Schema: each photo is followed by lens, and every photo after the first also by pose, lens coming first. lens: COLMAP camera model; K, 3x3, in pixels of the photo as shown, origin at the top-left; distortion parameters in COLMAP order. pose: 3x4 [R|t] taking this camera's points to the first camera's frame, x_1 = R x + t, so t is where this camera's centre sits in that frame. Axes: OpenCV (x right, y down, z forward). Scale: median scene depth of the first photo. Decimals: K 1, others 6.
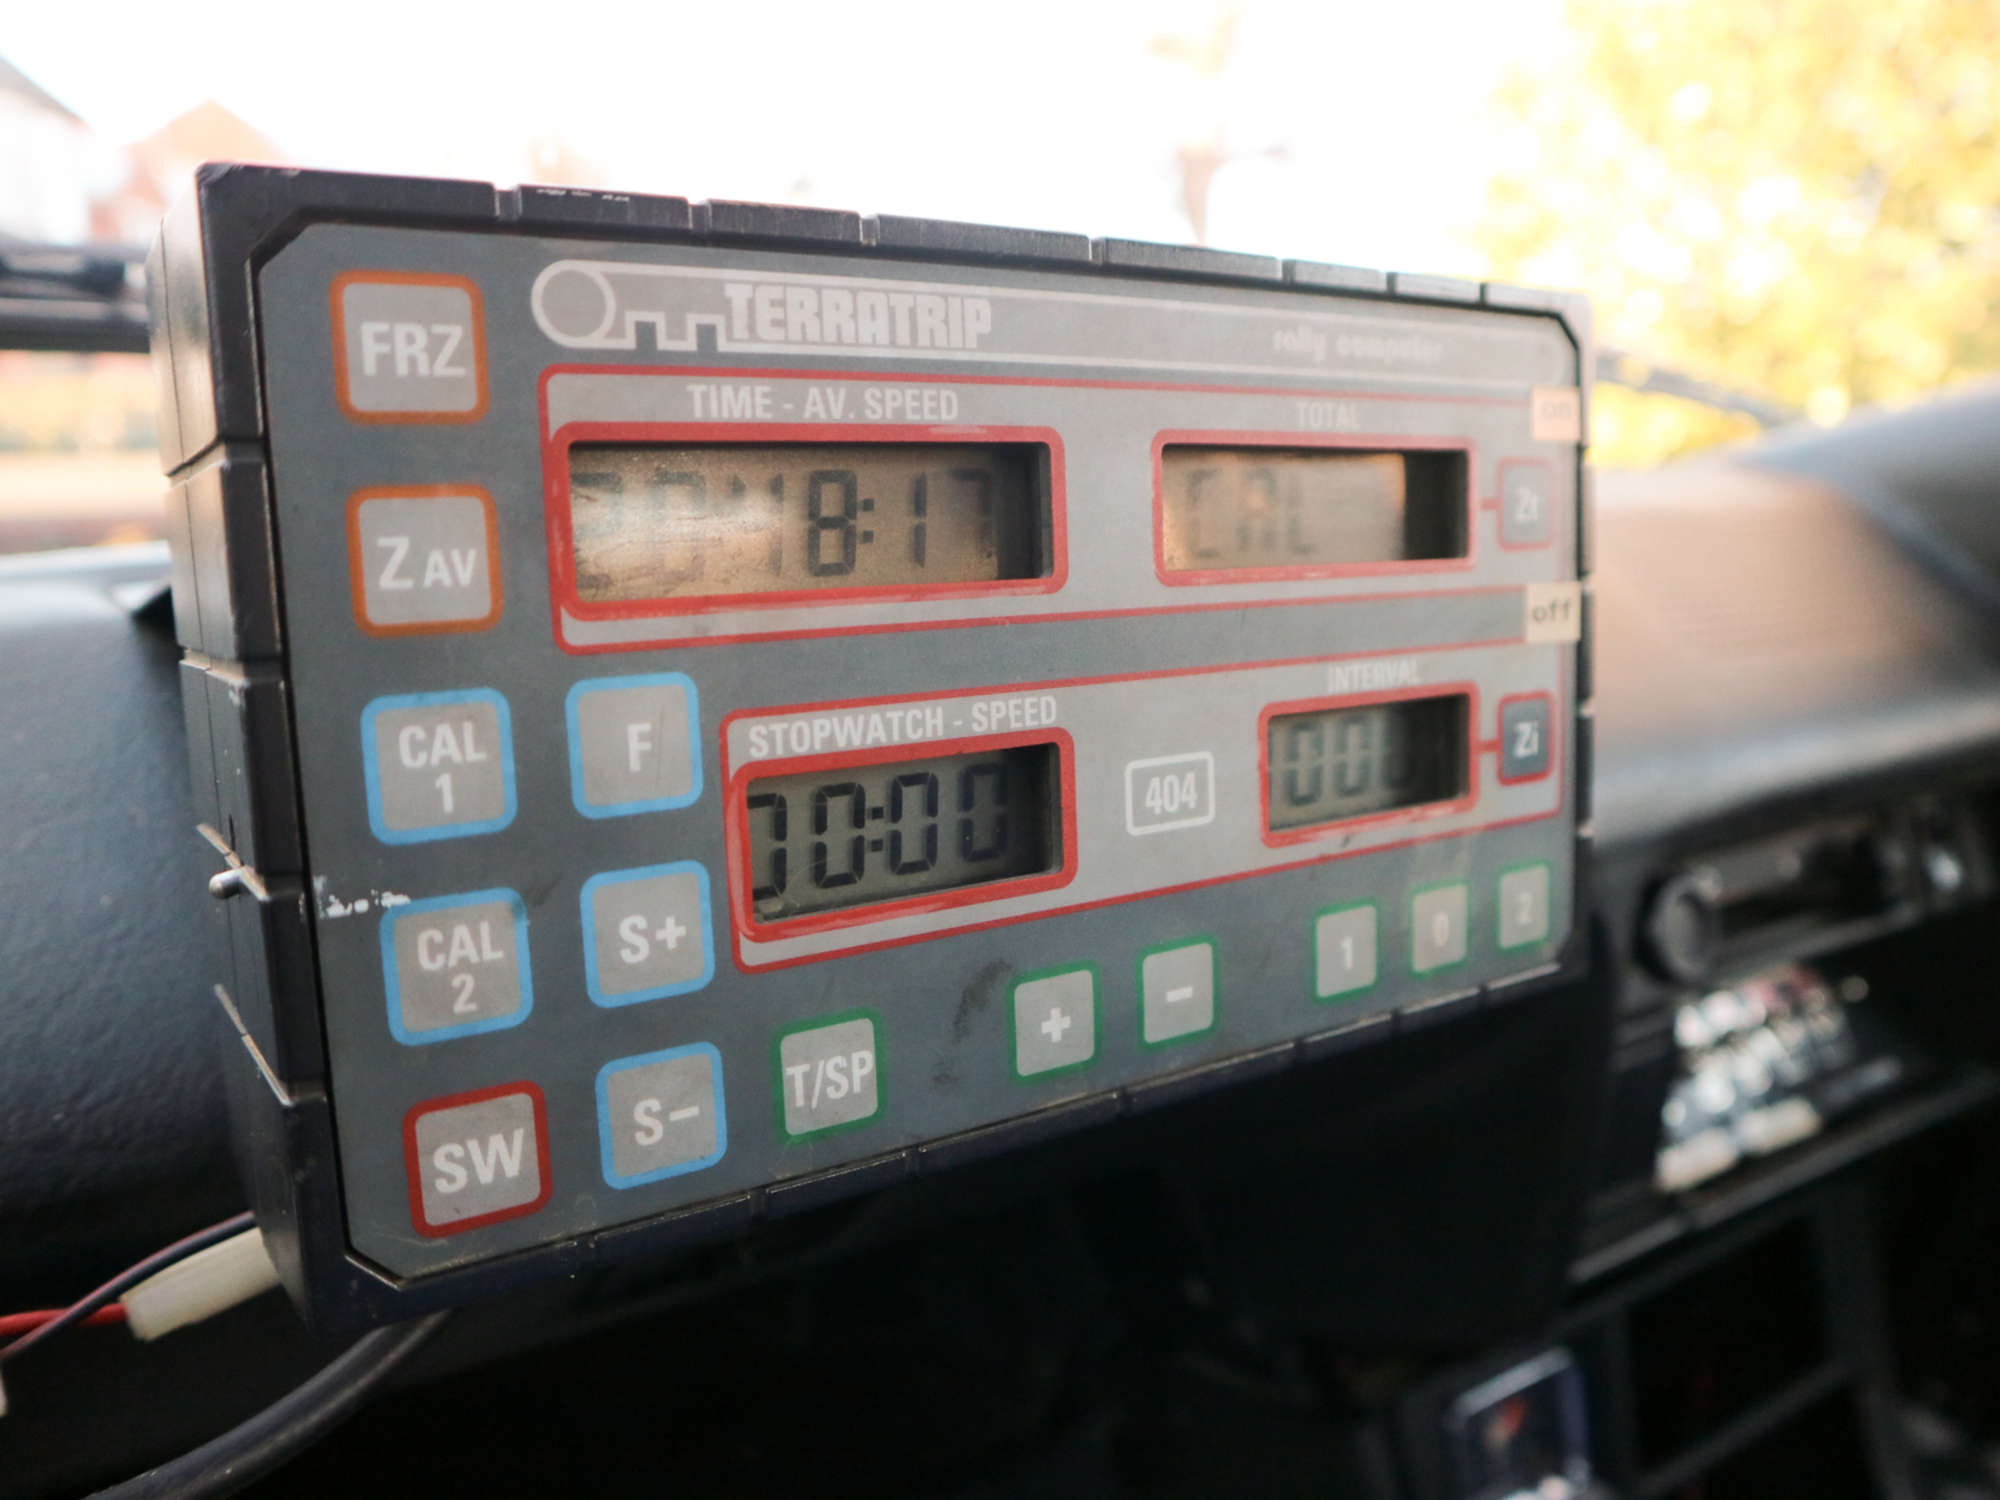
lens RADIAL K [[1568.1, 0, 1000.0], [0, 1568.1, 750.0], [0, 0, 1]] dist [-0.130944, 0.105532]
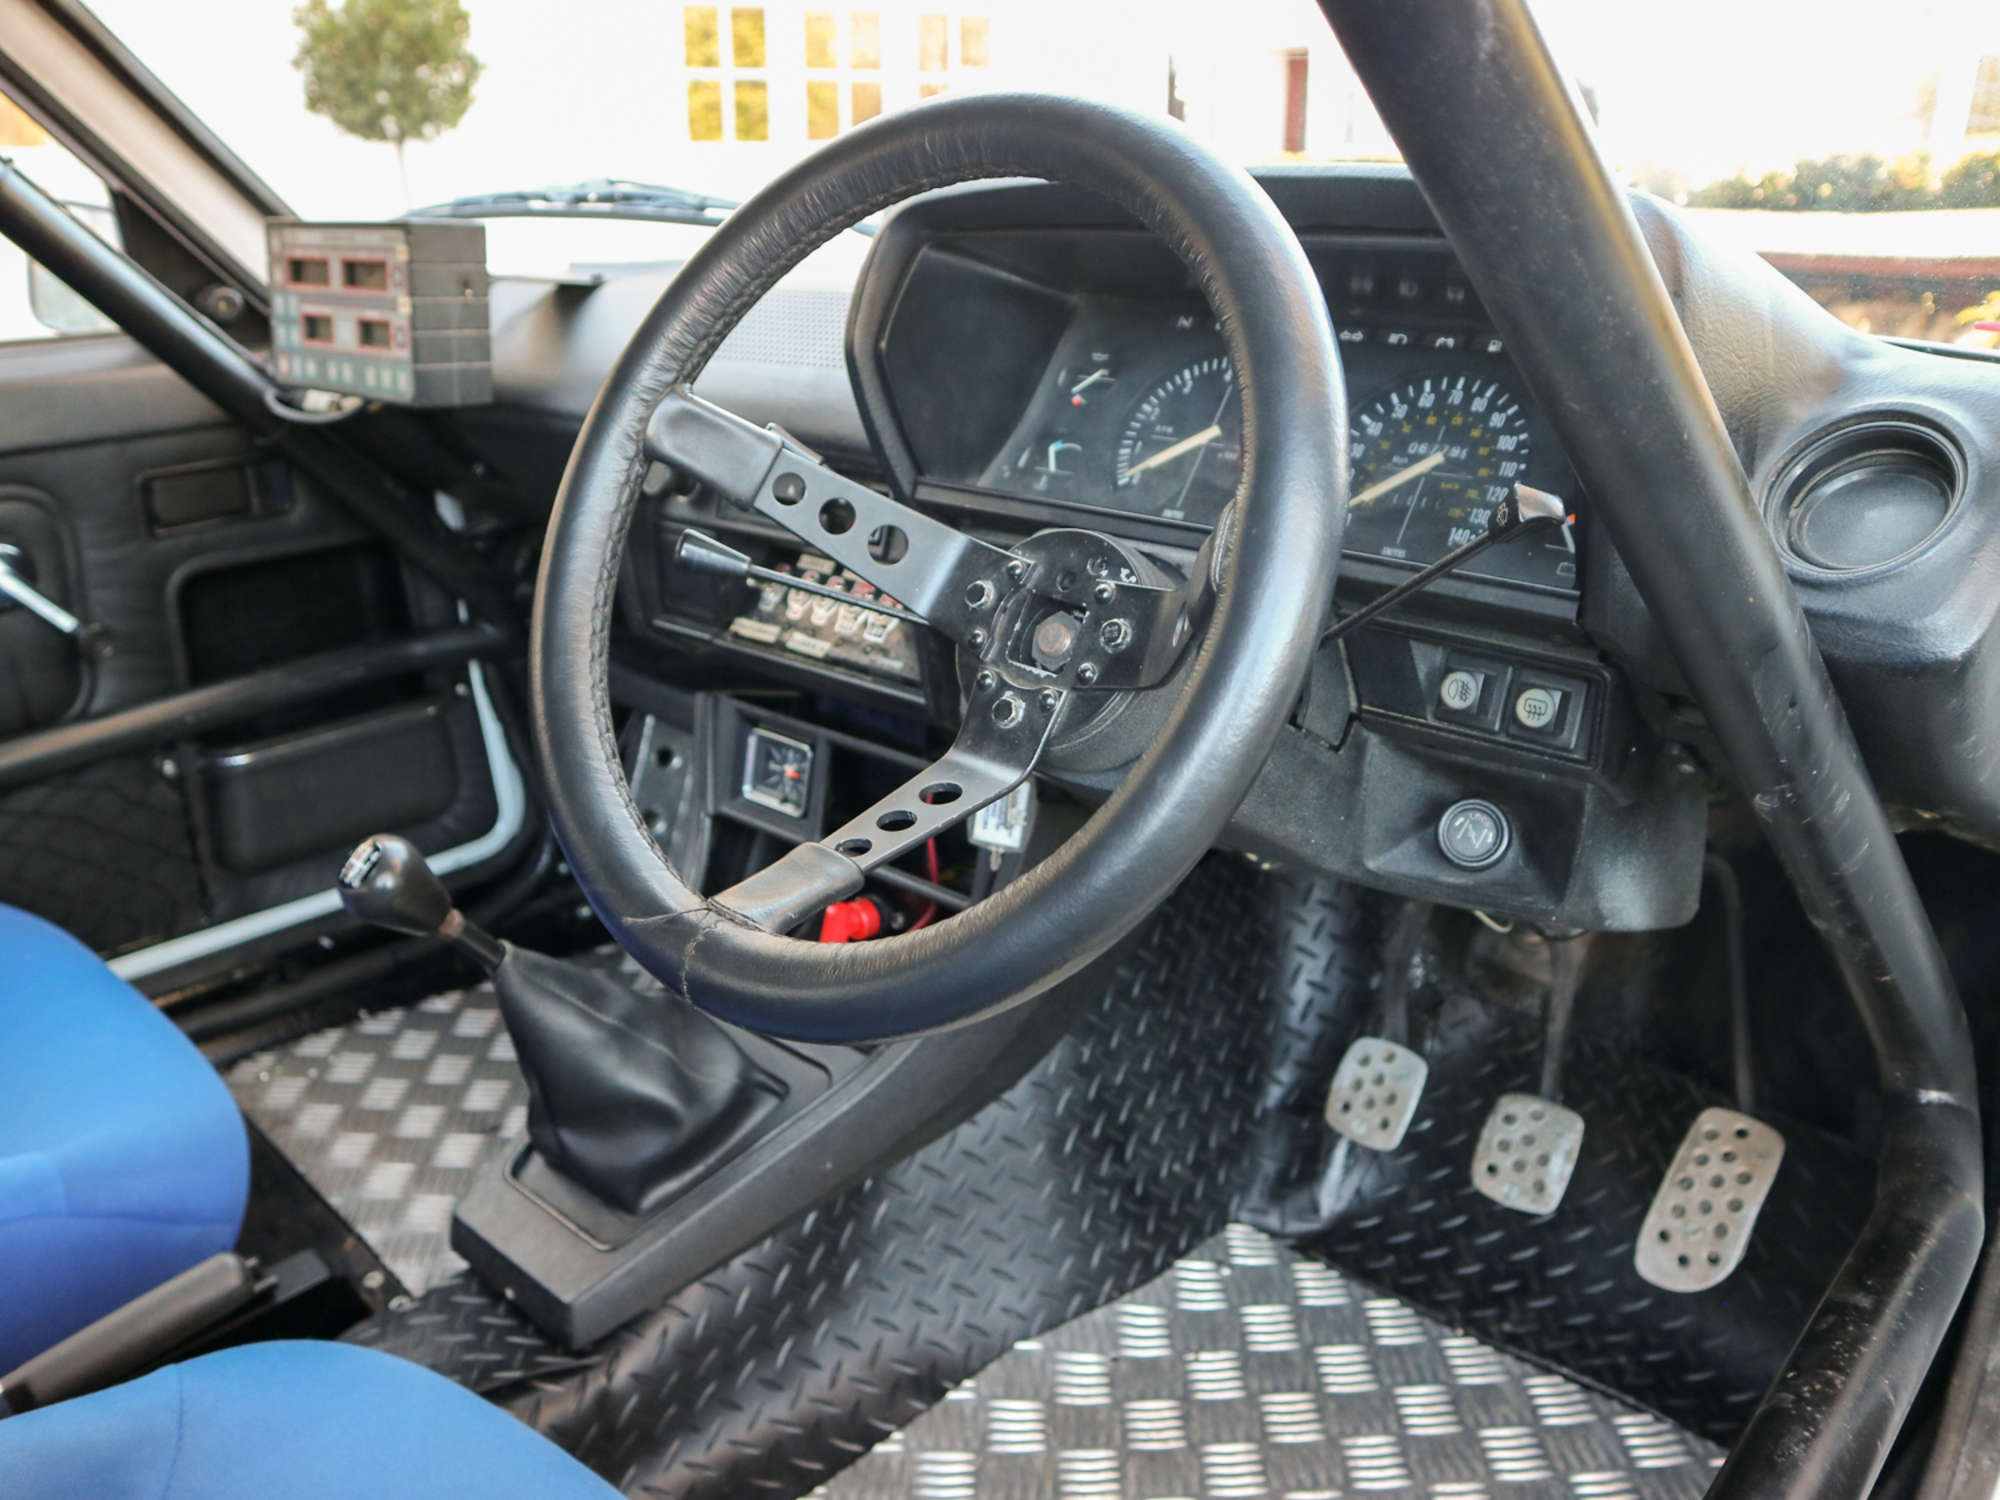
lens RADIAL K [[1596.2, 0, 1000.0], [0, 1596.2, 750.0], [0, 0, 1]] dist [-0.109625, 0.082910]
pose [[0.257831, 0.323550, -0.910406, 4.724549], [-0.180085, 0.941844, 0.283722, -0.425057], [0.949259, 0.090798, 0.301104, 1.351244]]
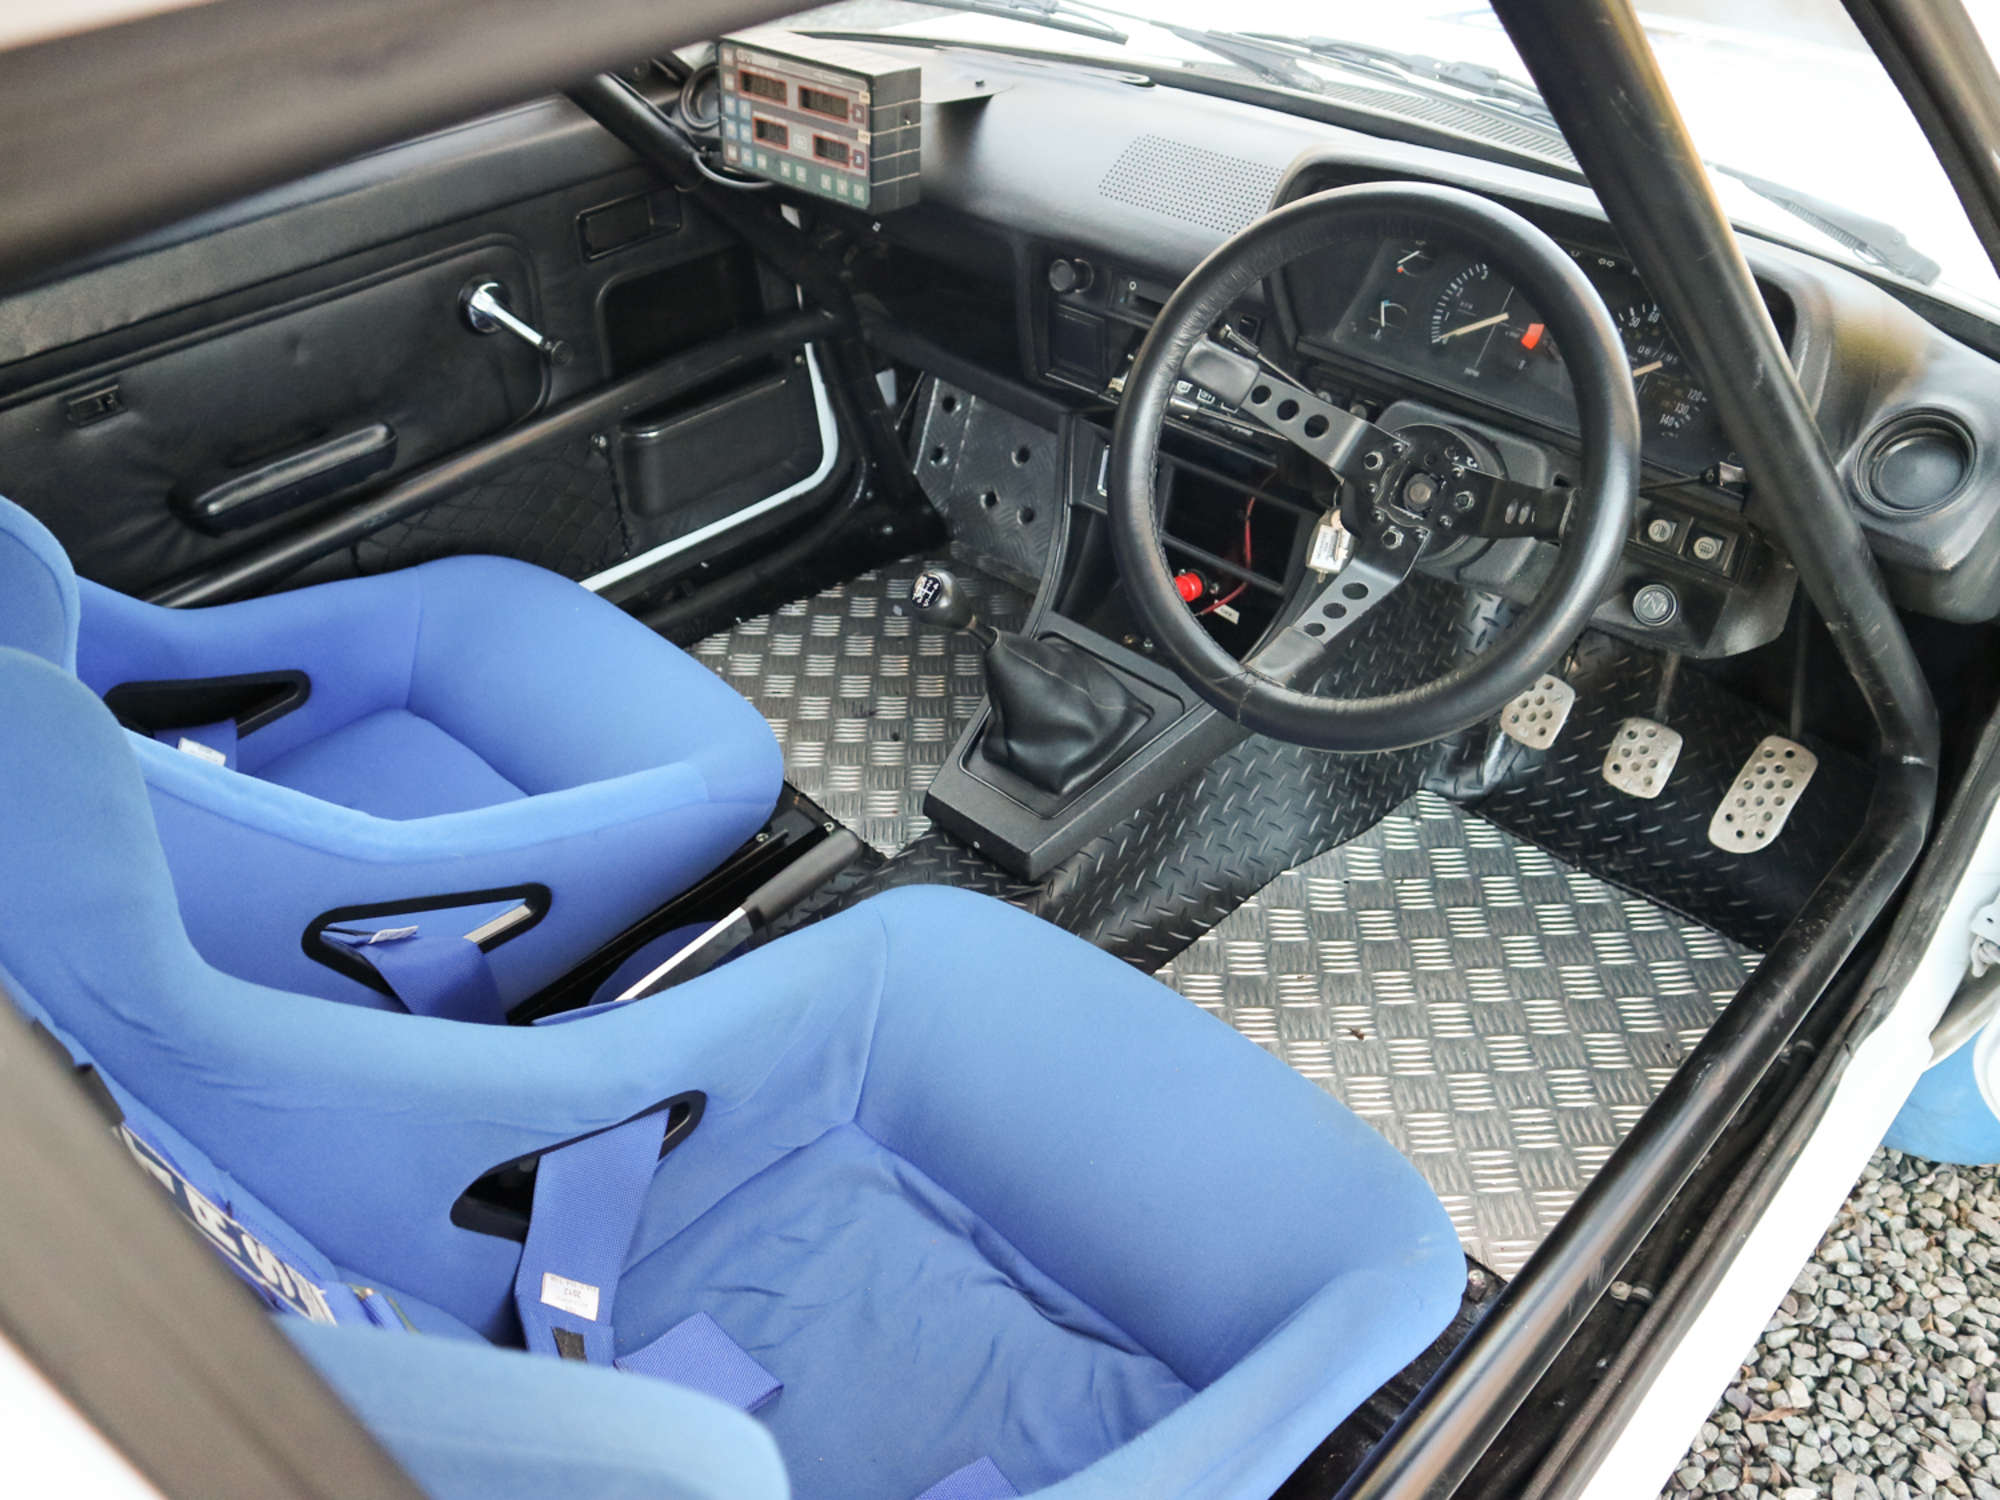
lens RADIAL K [[1616.7, 0, 1000.0], [0, 1616.7, 750.0], [0, 0, 1]] dist [-0.126272, 0.125809]
pose [[0.231531, 0.593597, -0.770737, 5.768044], [-0.175242, 0.804754, 0.567152, -1.531529], [0.956914, 0.003752, 0.290349, -0.090374]]
